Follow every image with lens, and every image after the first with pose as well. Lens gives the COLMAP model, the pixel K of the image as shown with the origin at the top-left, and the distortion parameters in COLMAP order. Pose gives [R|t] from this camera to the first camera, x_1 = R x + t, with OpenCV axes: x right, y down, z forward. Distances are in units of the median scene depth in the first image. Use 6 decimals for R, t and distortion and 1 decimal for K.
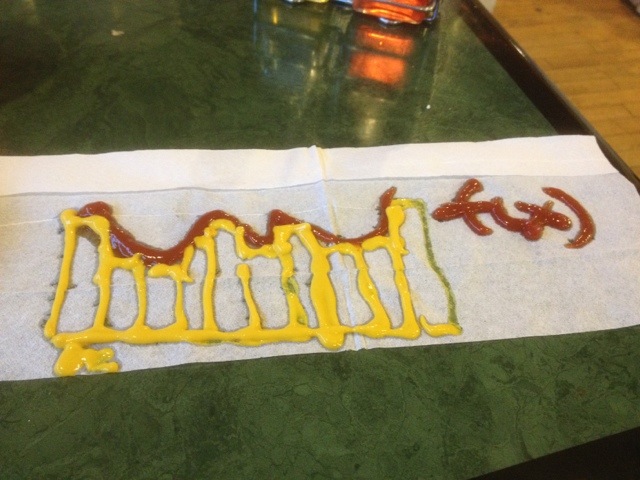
lens RADIAL K [[583.1, 0, 323.0], [0, 583.1, 242.6], [0, 0, 1]] dist [0.062384, -0.105395]
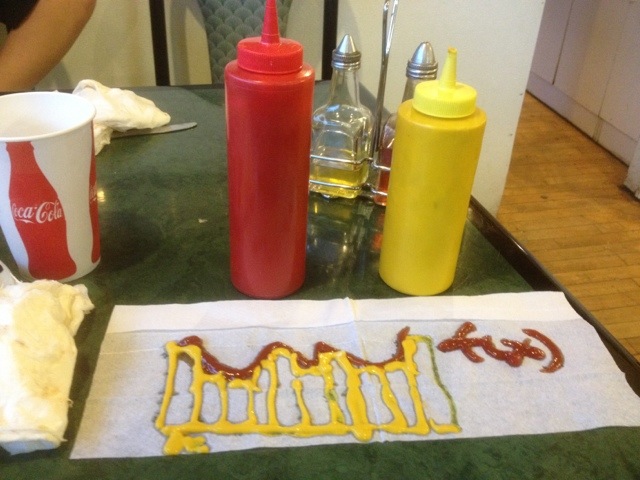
lens RADIAL K [[583.1, 0, 319.2], [0, 583.1, 239.1], [0, 0, 1]] dist [0.062384, -0.105395]
pose [[0.998608, -0.007755, -0.052179, -0.010595], [-0.008378, 0.953265, -0.302020, 0.131012], [0.052082, 0.302037, 0.951872, -0.378901]]
